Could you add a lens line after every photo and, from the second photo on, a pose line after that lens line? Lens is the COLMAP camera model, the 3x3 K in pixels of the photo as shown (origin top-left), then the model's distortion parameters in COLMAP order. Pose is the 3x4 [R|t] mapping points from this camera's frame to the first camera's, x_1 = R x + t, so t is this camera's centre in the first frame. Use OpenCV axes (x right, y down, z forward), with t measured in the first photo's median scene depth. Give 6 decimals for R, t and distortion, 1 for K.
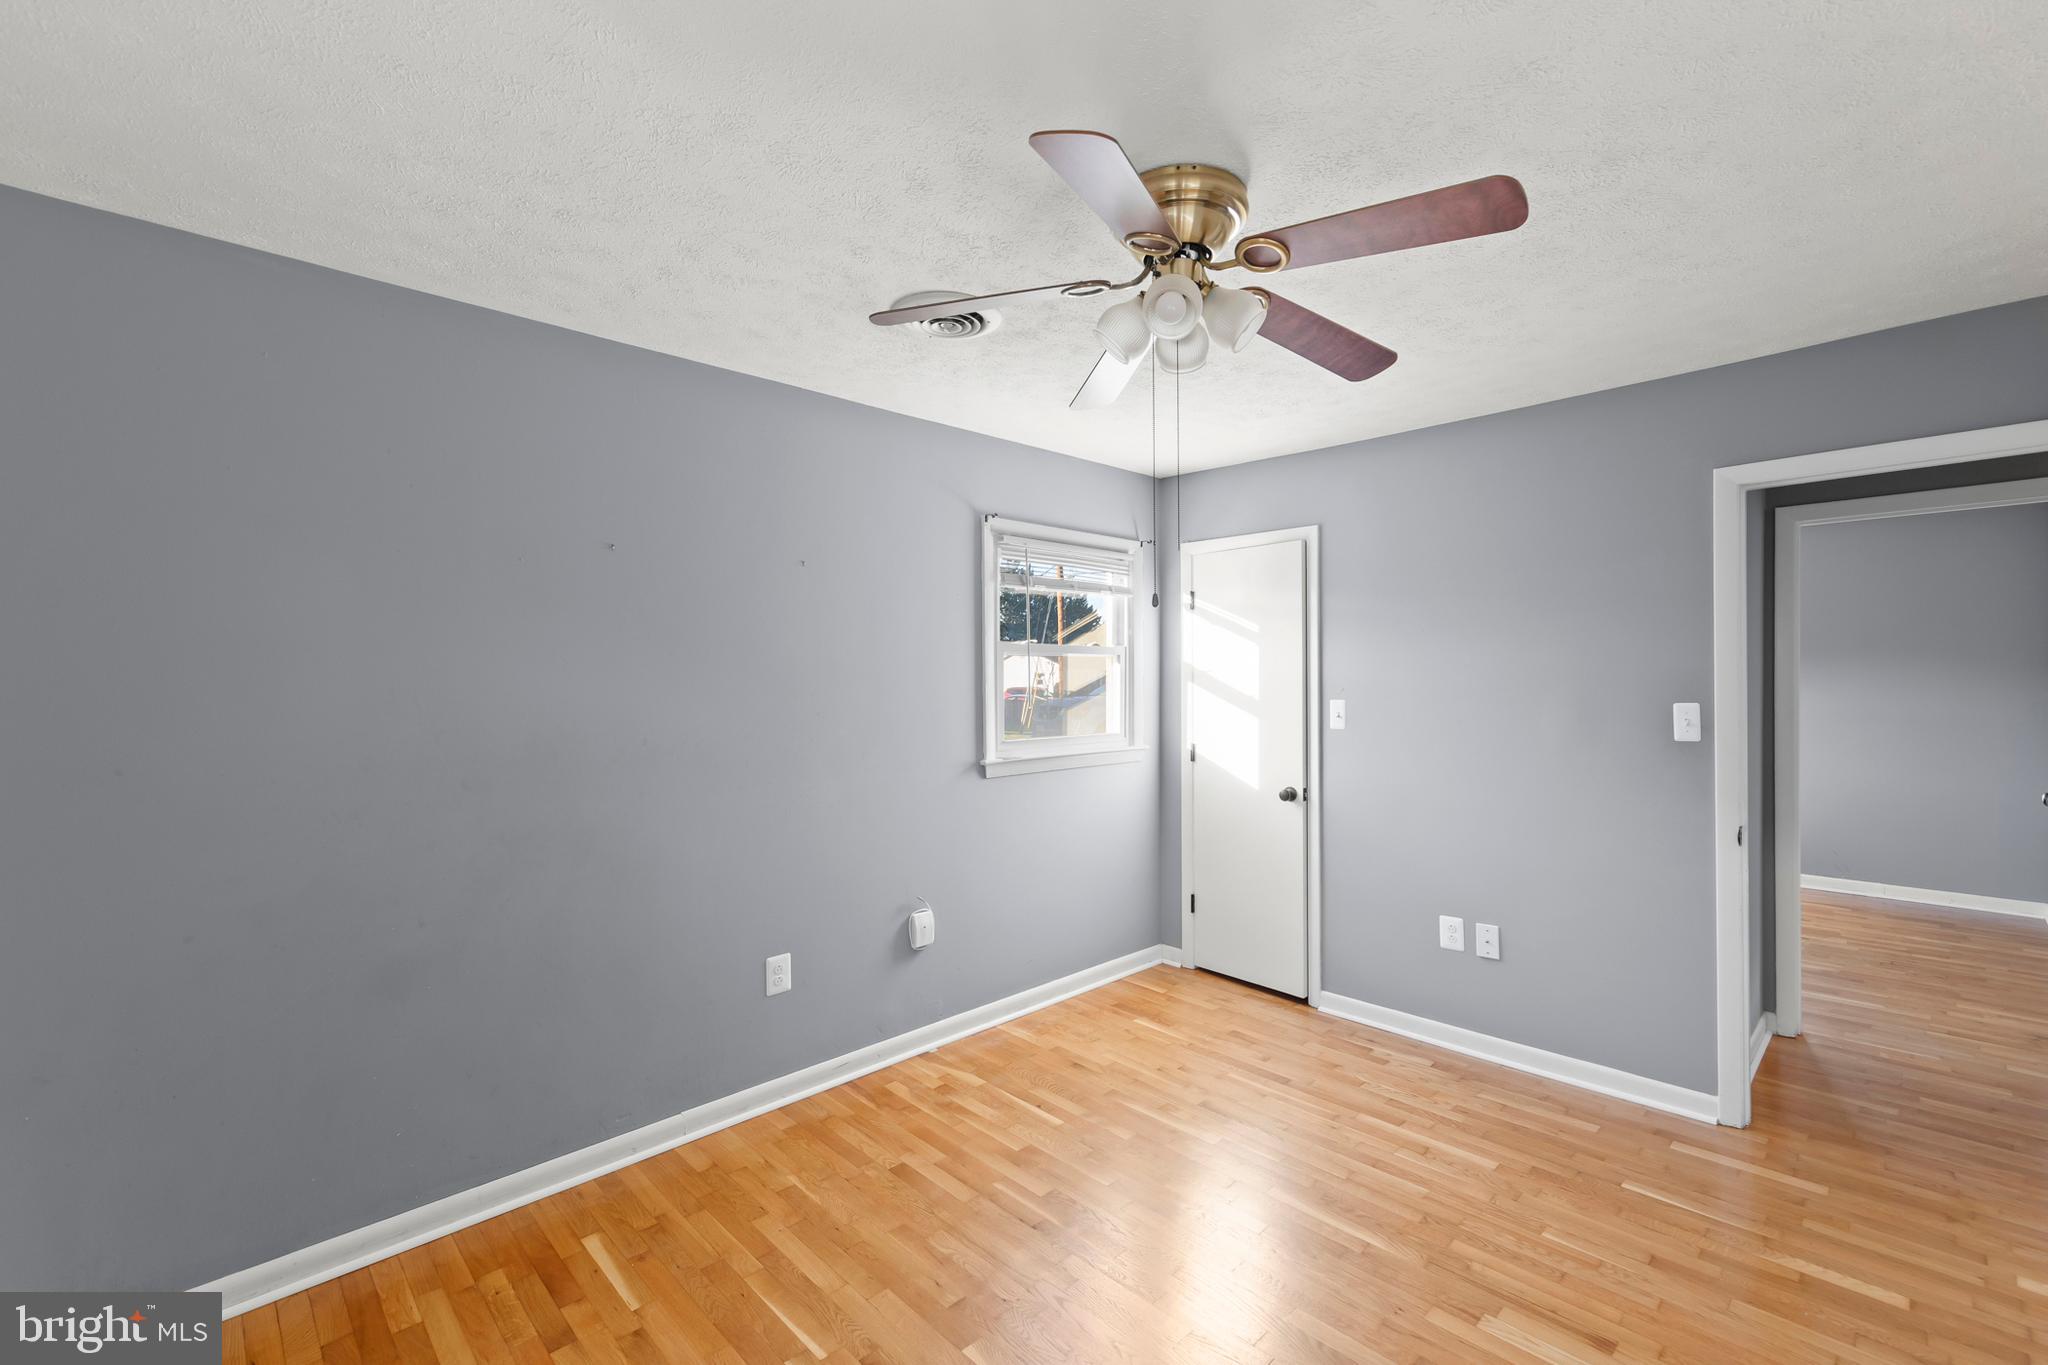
lens RADIAL K [[870.3, 0, 1032.8], [0, 870.3, 680.7], [0, 0, 1]] dist [0.009760, -0.002508]
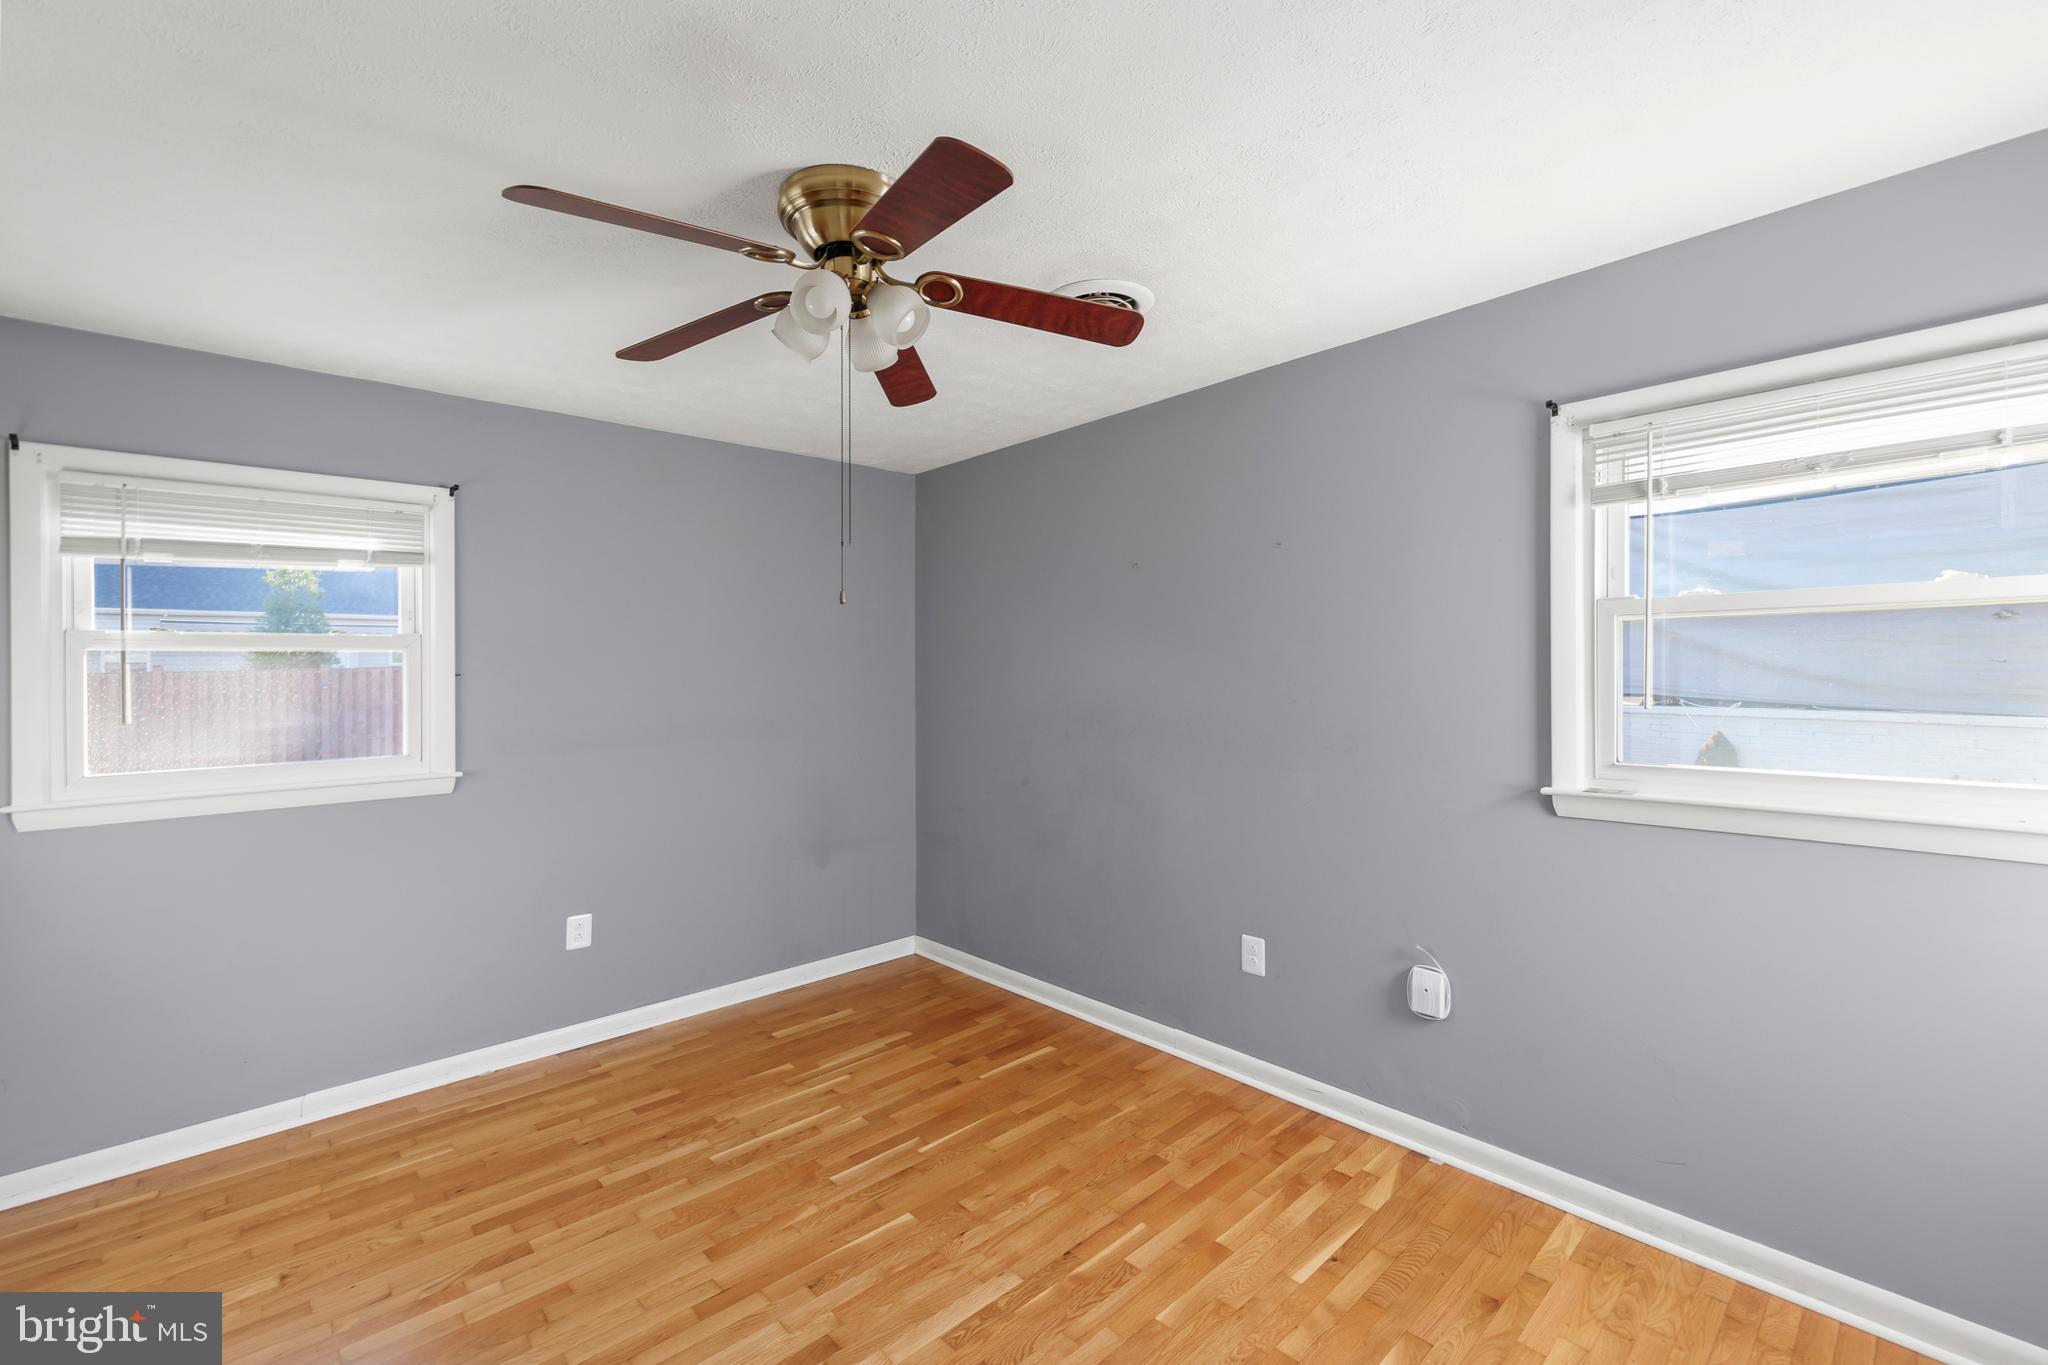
lens RADIAL K [[870.3, 0, 1020.1], [0, 870.3, 680.2], [0, 0, 1]] dist [0.009760, -0.002508]
pose [[-0.024519, 0.022049, -0.999456, 0.721198], [0.008880, 0.999722, 0.021837, -0.006293], [0.999660, -0.008340, -0.024708, 0.763107]]
